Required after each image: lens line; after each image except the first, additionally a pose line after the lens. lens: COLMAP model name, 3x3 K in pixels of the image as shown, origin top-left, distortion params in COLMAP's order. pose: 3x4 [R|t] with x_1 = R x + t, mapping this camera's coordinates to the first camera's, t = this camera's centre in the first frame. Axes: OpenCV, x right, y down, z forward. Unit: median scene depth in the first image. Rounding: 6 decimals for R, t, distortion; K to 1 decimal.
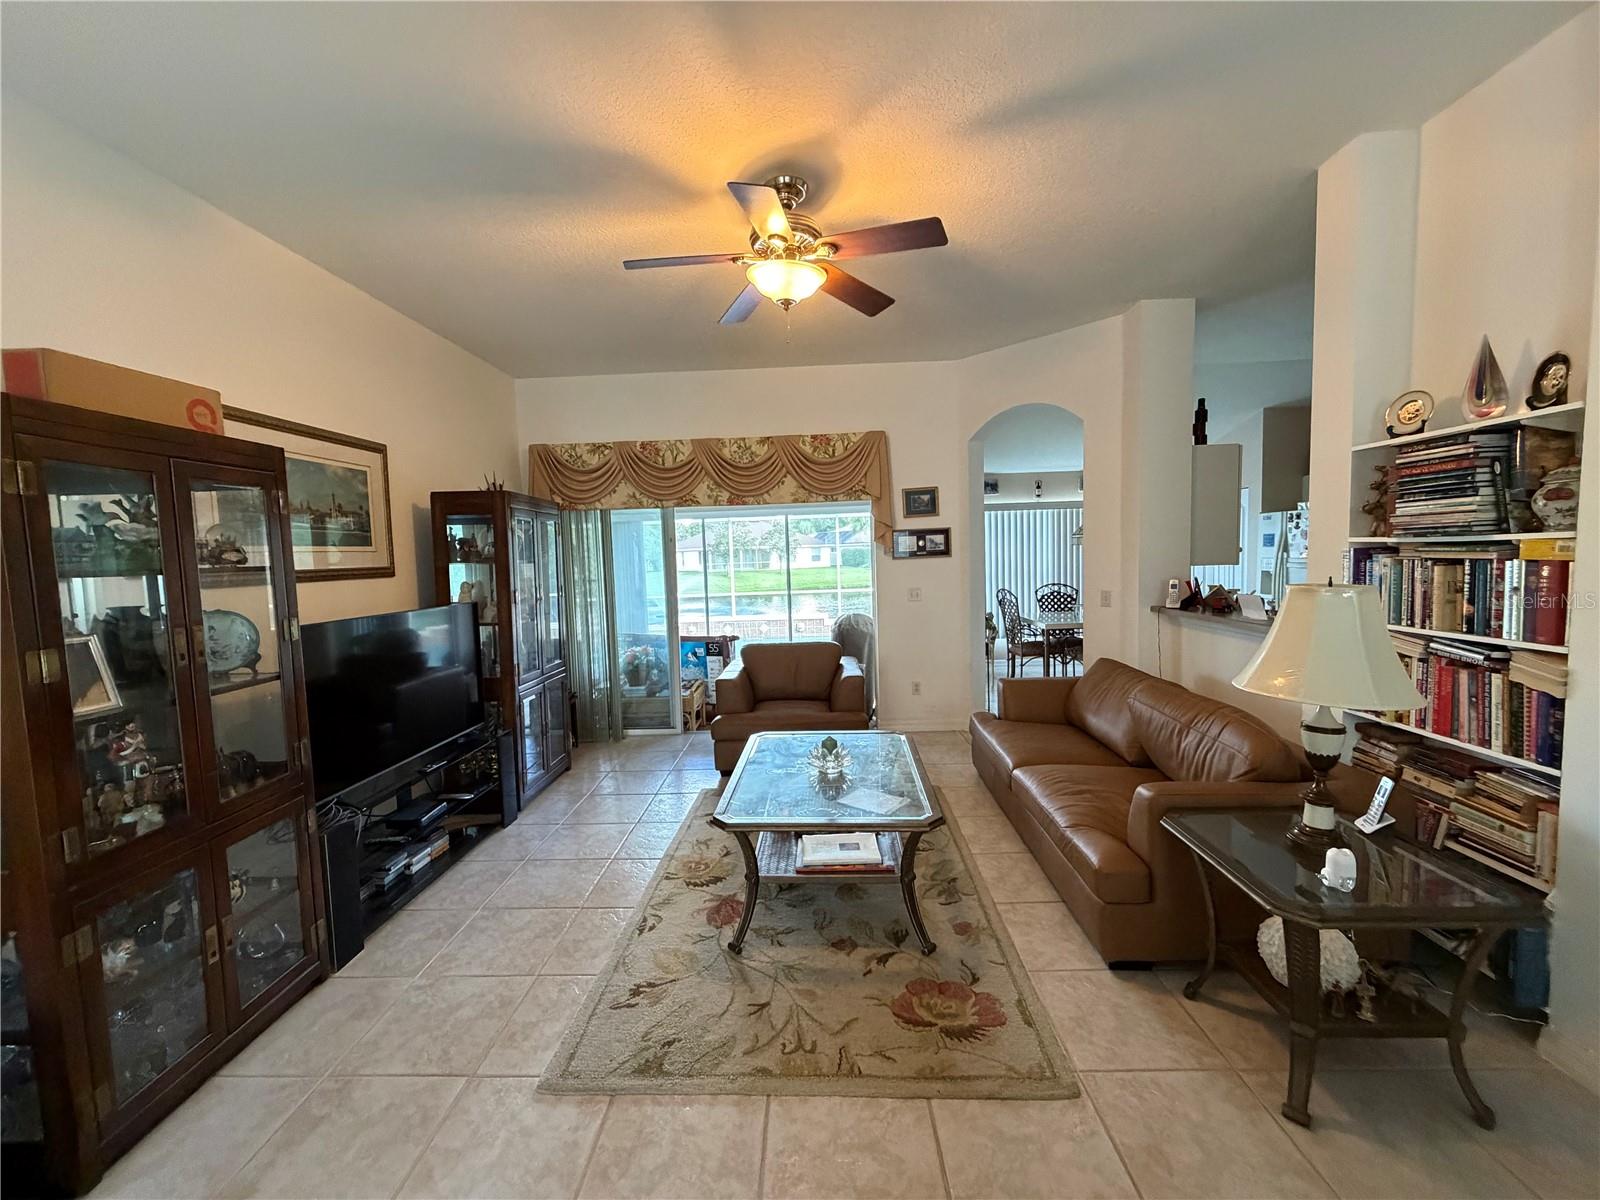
lens RADIAL K [[637.1, 0, 798.5], [0, 637.1, 602.2], [0, 0, 1]] dist [0.000879, 0.000141]
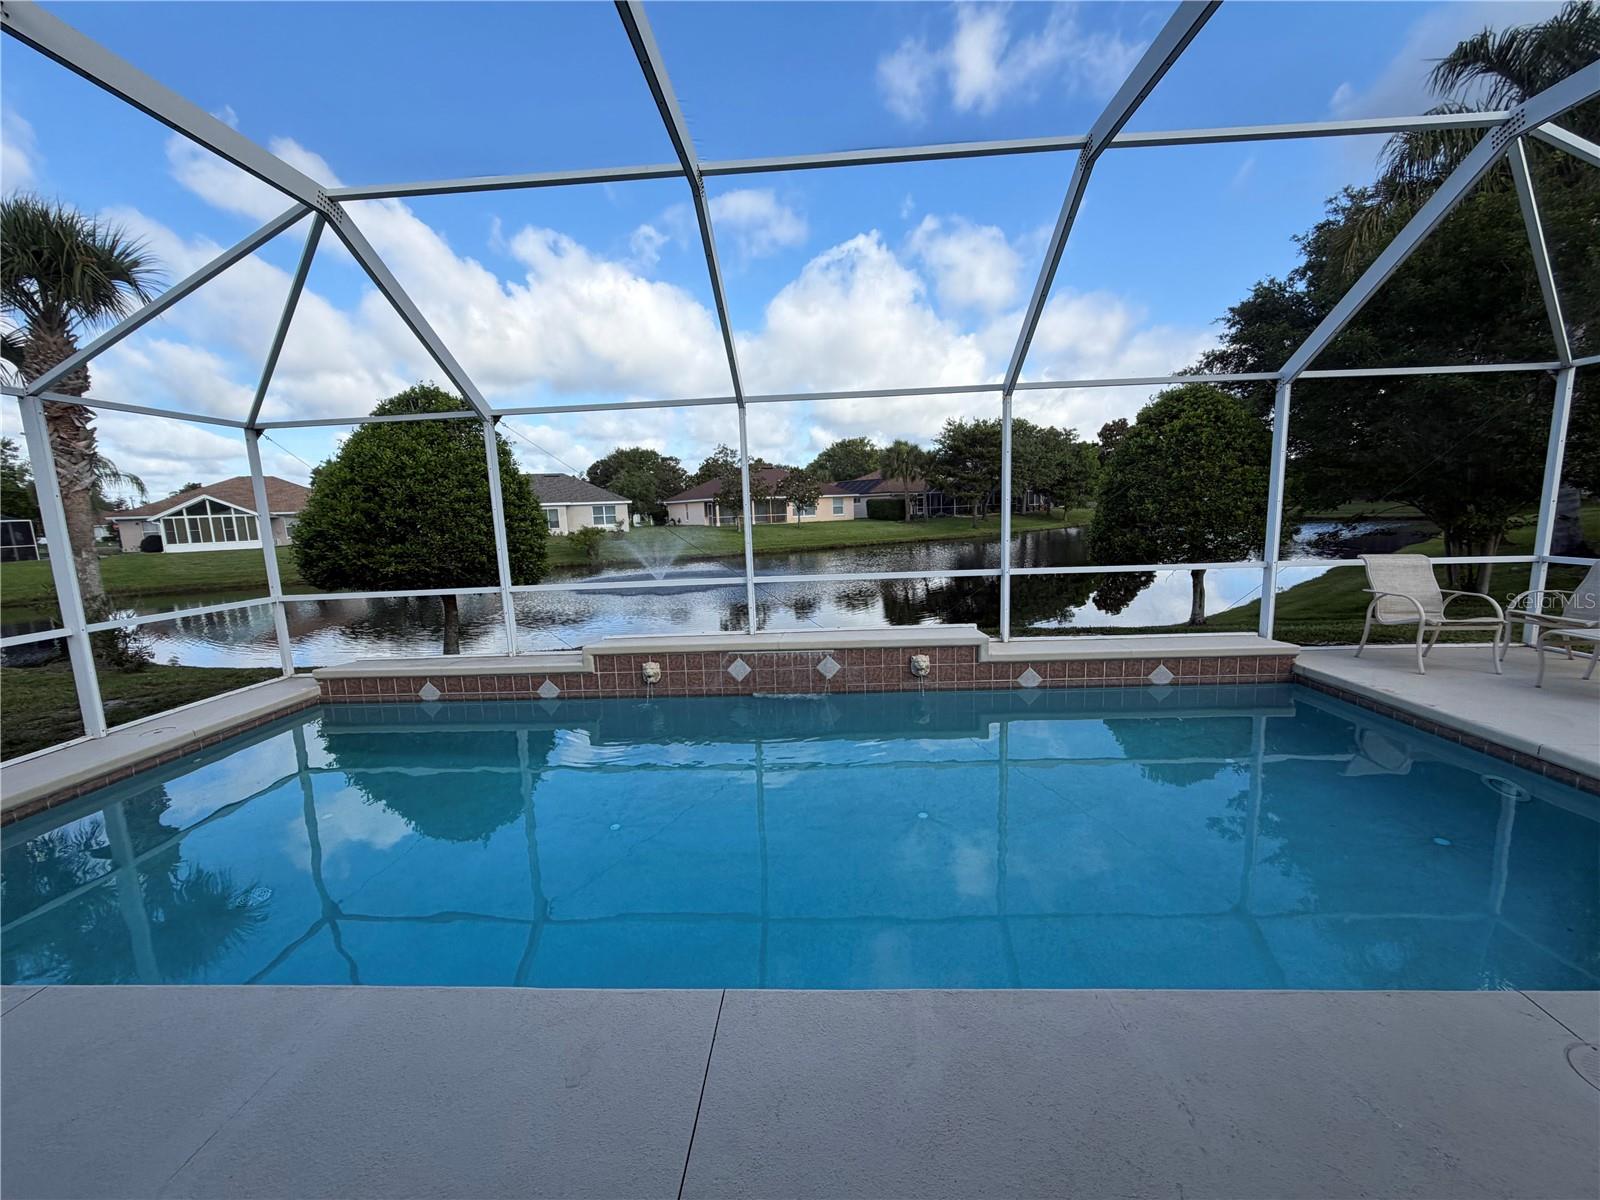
lens RADIAL K [[637.1, 0, 795.0], [0, 637.1, 601.4], [0, 0, 1]] dist [0.000879, 0.000141]
pose [[0.999747, -0.001157, -0.022477, -0.115036], [0.002750, 0.997477, 0.070939, -0.052420], [0.022338, -0.070983, 0.997227, 1.038037]]
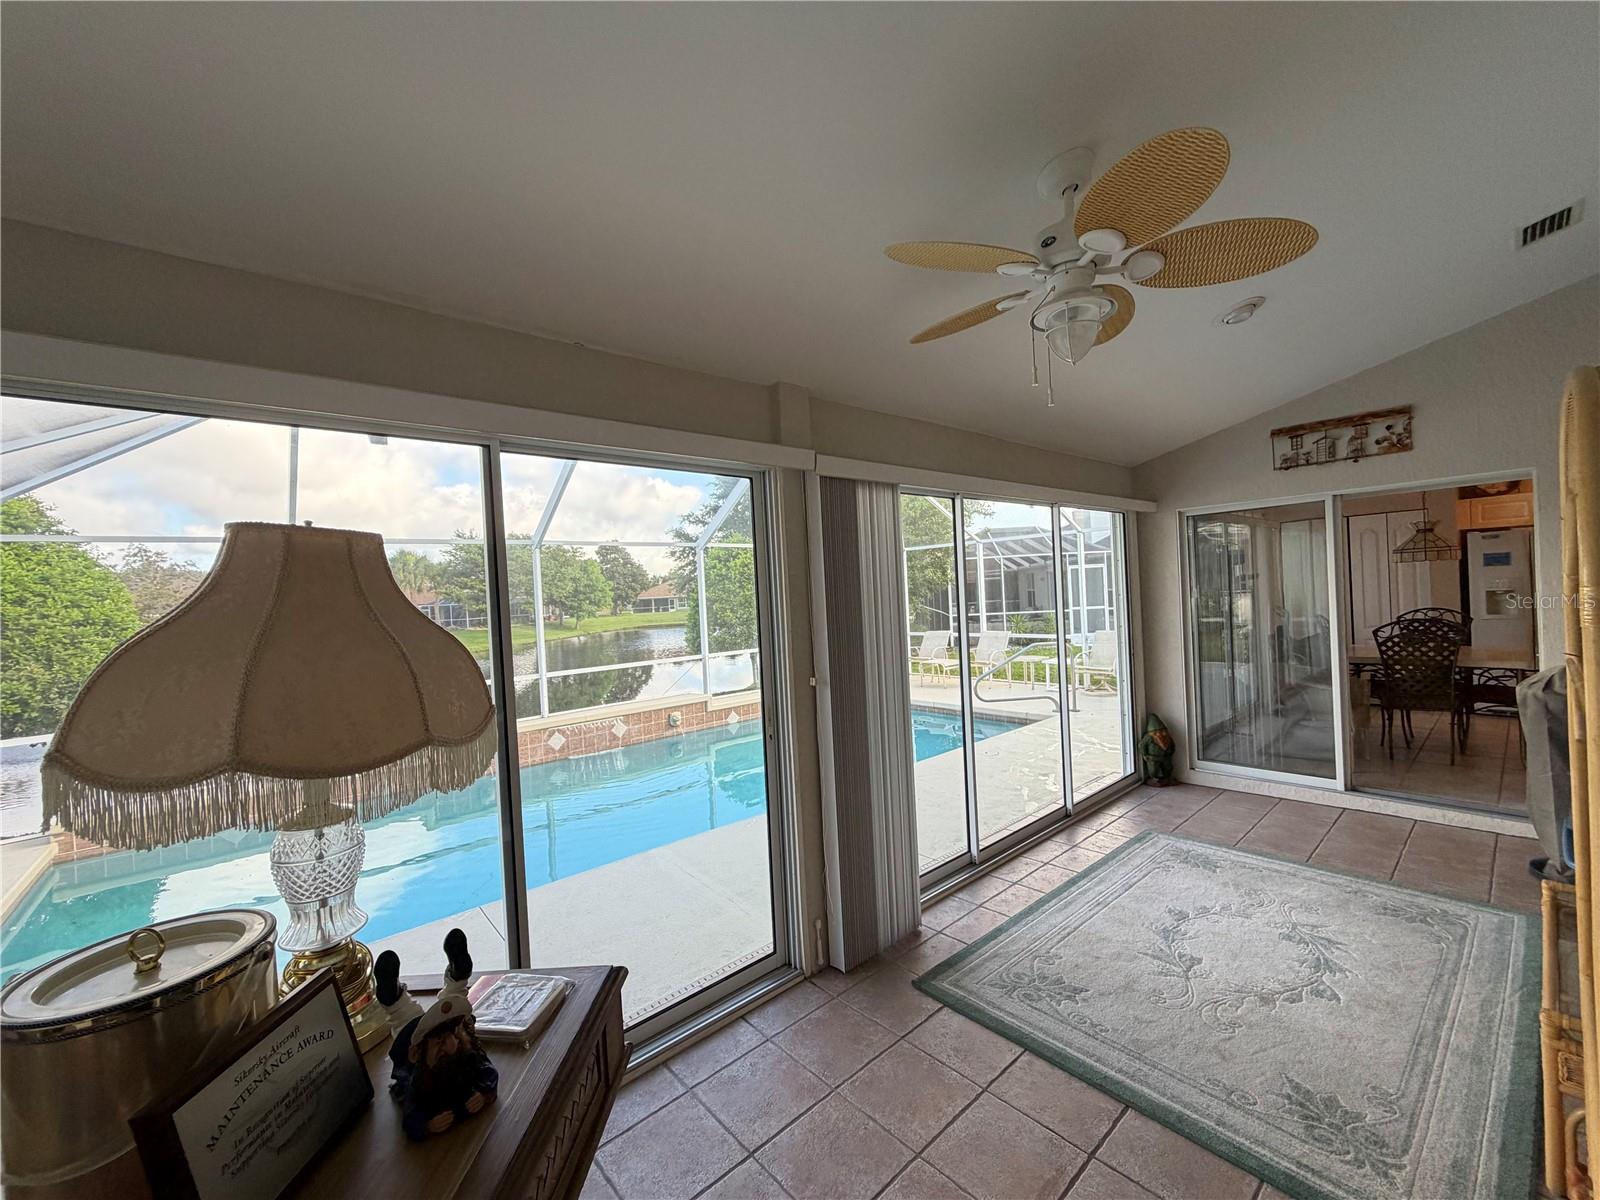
lens RADIAL K [[637.1, 0, 795.2], [0, 637.1, 601.8], [0, 0, 1]] dist [0.000879, 0.000141]
pose [[0.739749, -0.012272, 0.672771, -0.563212], [0.078486, 0.994582, -0.068158, -0.039691], [-0.668290, 0.103223, 0.736705, 0.786671]]
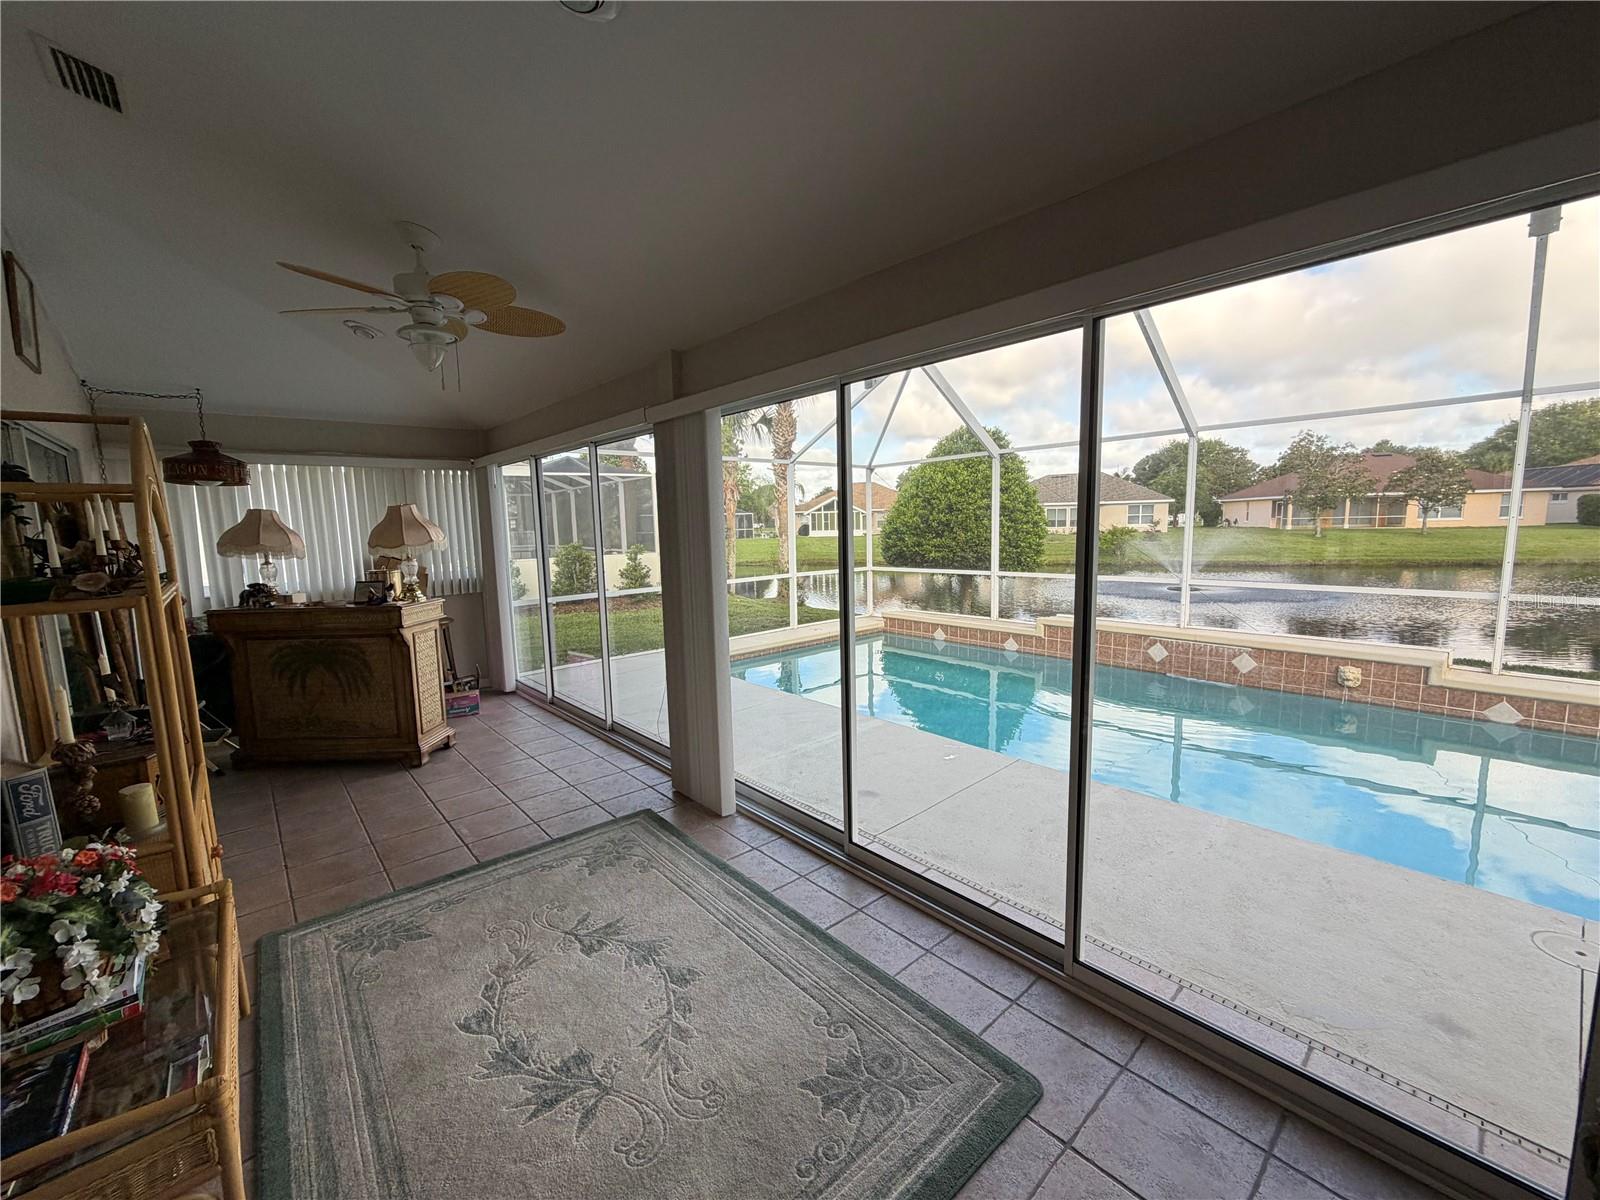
lens RADIAL K [[637.1, 0, 795.9], [0, 637.1, 598.4], [0, 0, 1]] dist [0.000879, 0.000141]
pose [[0.683378, 0.104130, -0.722600, 0.090393], [-0.053649, 0.994263, 0.092541, -0.053835], [0.728091, -0.024474, 0.685044, 0.783799]]
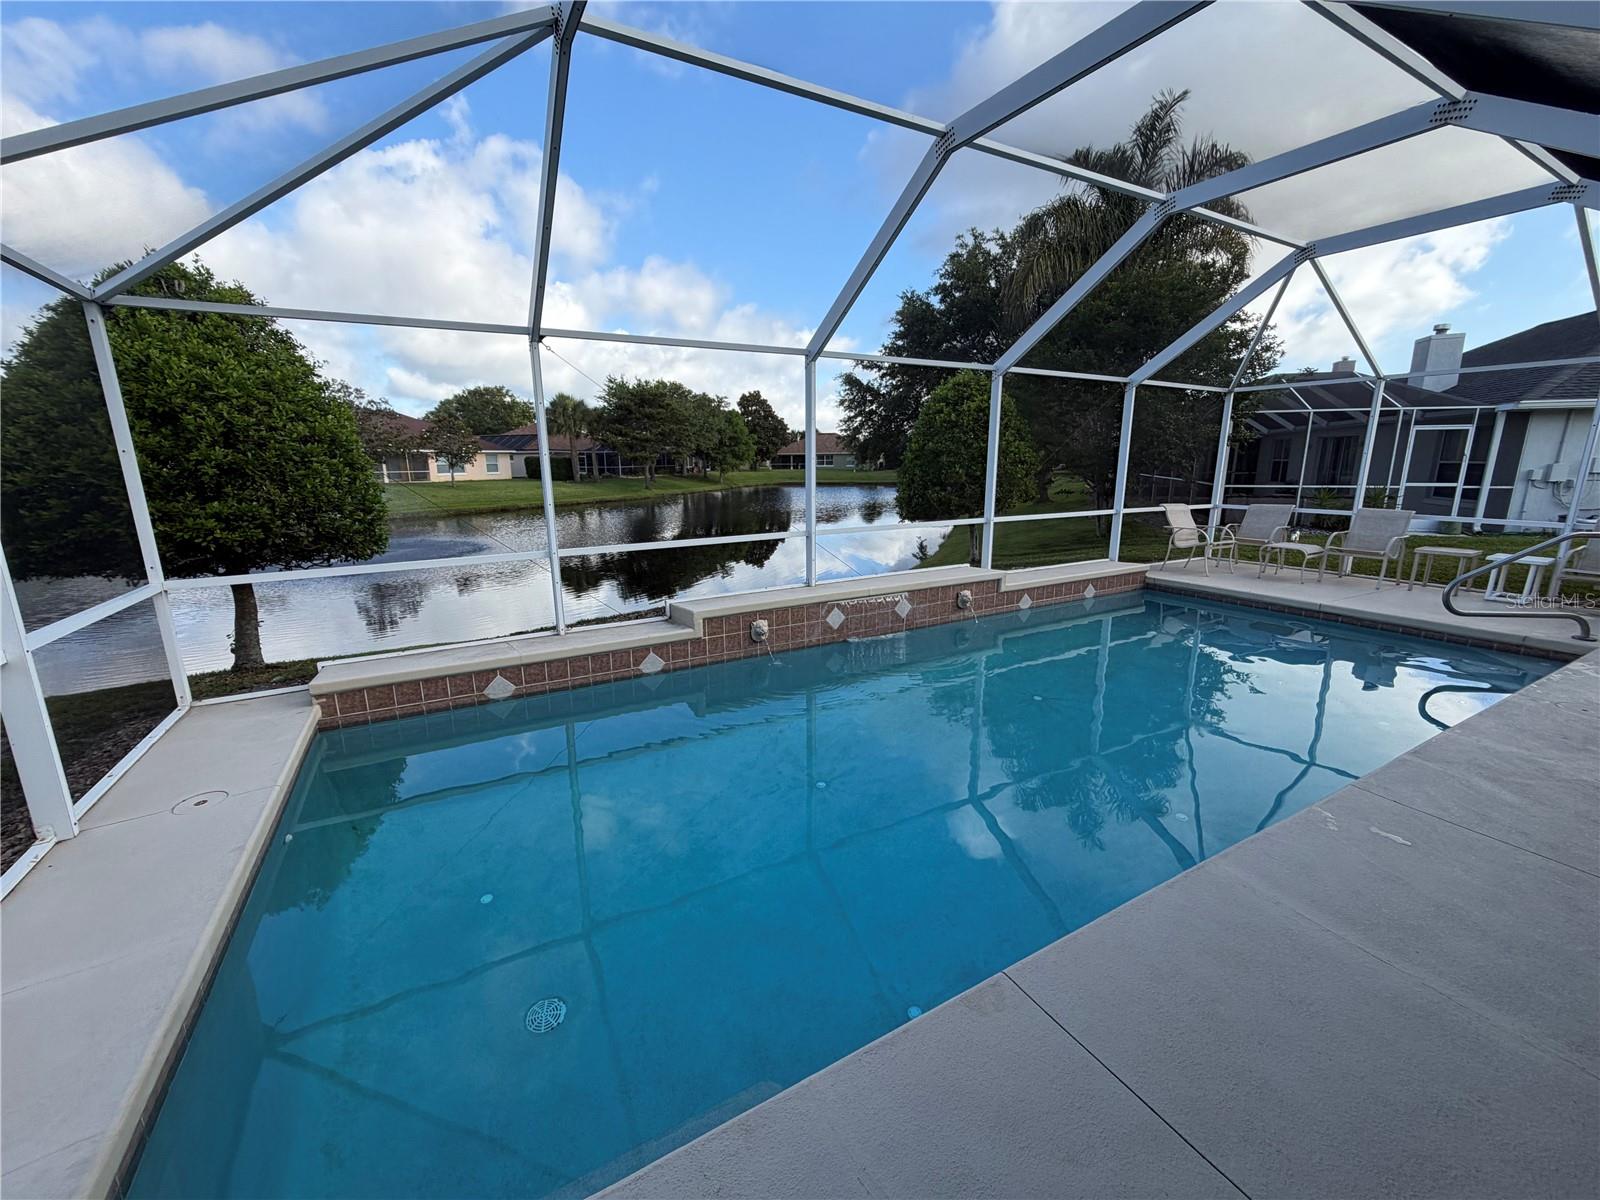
lens RADIAL K [[637.1, 0, 796.5], [0, 637.1, 601.4], [0, 0, 1]] dist [0.000879, 0.000141]
pose [[0.856634, -0.086997, 0.508537, -0.605980], [0.019892, 0.990517, 0.135942, -0.047732], [-0.515541, -0.106337, 0.850241, 1.134548]]
